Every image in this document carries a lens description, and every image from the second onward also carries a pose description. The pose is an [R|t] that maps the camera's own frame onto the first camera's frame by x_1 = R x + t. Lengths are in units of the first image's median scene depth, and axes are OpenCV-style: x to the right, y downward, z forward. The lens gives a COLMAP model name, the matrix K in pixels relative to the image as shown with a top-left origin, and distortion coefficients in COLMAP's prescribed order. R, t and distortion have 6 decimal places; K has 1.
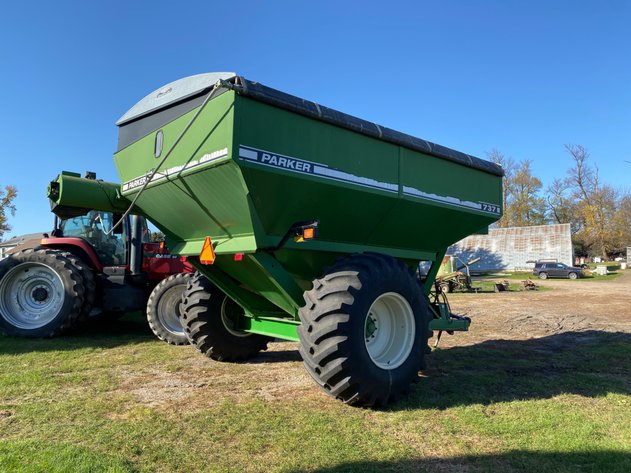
lens RADIAL K [[473.6, 0, 317.2], [0, 473.6, 234.9], [0, 0, 1]] dist [0.021367, -0.041730]
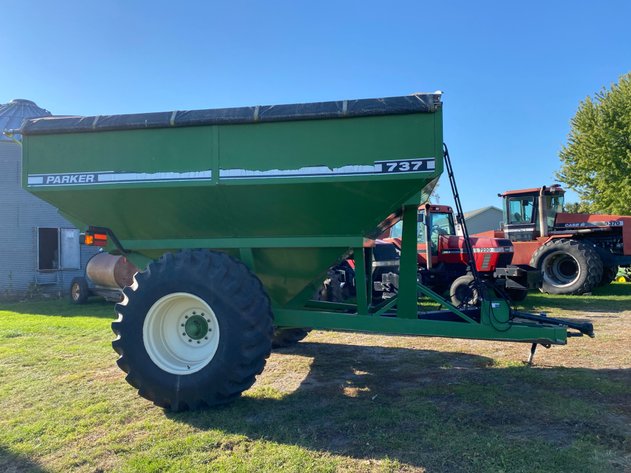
lens RADIAL K [[473.6, 0, 315.9], [0, 473.6, 240.2], [0, 0, 1]] dist [0.021367, -0.041730]
pose [[0.641244, -0.055669, -0.765315, 1.132563], [0.099597, 0.994966, 0.011076, 0.039113], [0.760846, -0.083326, 0.643561, 0.671988]]
